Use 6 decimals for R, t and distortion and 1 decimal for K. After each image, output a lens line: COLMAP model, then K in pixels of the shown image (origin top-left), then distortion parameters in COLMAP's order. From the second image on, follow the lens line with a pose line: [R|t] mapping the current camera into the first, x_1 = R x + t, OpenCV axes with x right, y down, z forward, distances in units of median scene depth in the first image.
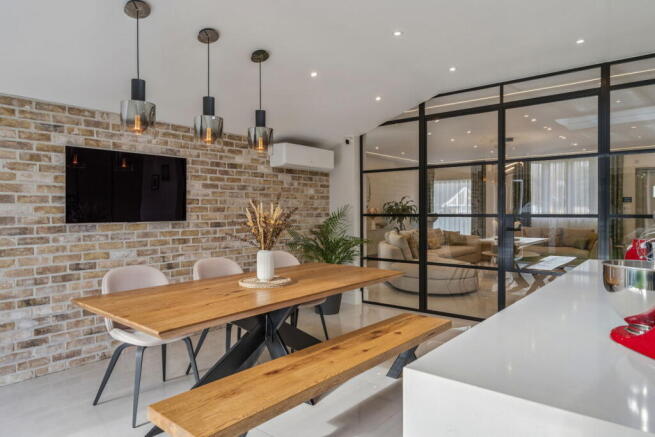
lens RADIAL K [[421.2, 0, 327.0], [0, 421.2, 218.3], [0, 0, 1]] dist [0.002875, 0.000365]
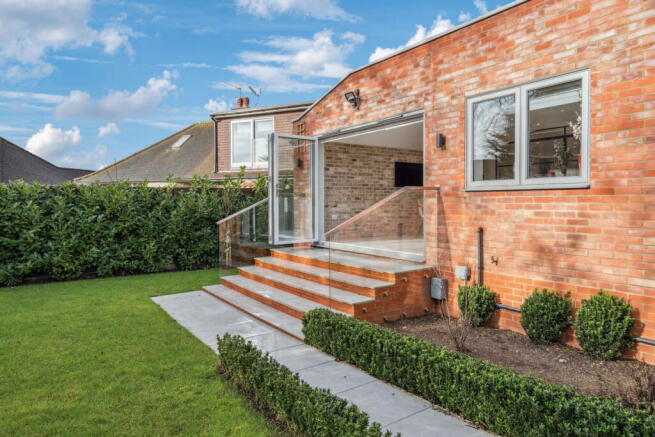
lens RADIAL K [[421.2, 0, 328.1], [0, 421.2, 219.0], [0, 0, 1]] dist [0.002875, 0.000365]
pose [[0.972692, 0.002031, -0.232092, -0.213332], [0.005723, 0.999448, 0.032733, 0.080847], [0.232030, -0.033168, 0.972143, -1.188838]]
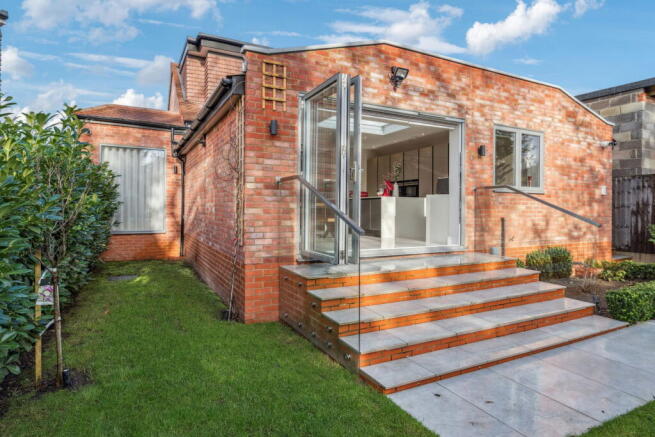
lens RADIAL K [[361.3, 0, 326.6], [0, 361.3, 212.0], [0, 0, 1]] dist [0.001393, -0.000758]
pose [[0.361986, -0.009356, 0.932137, -1.433110], [-0.000598, 0.999947, 0.010269, 0.103051], [-0.932183, -0.004275, 0.361961, -0.042490]]
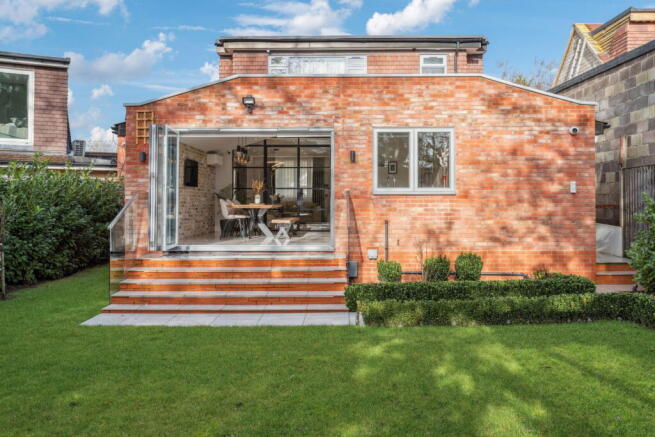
lens RADIAL K [[575.9, 0, 326.3], [0, 575.9, 214.7], [0, 0, 1]] dist [-0.006585, 0.001296]
pose [[0.743427, -0.013529, 0.668680, -1.526212], [0.007301, 0.999900, 0.012114, 0.091238], [-0.668777, -0.004124, 0.743452, -1.442842]]
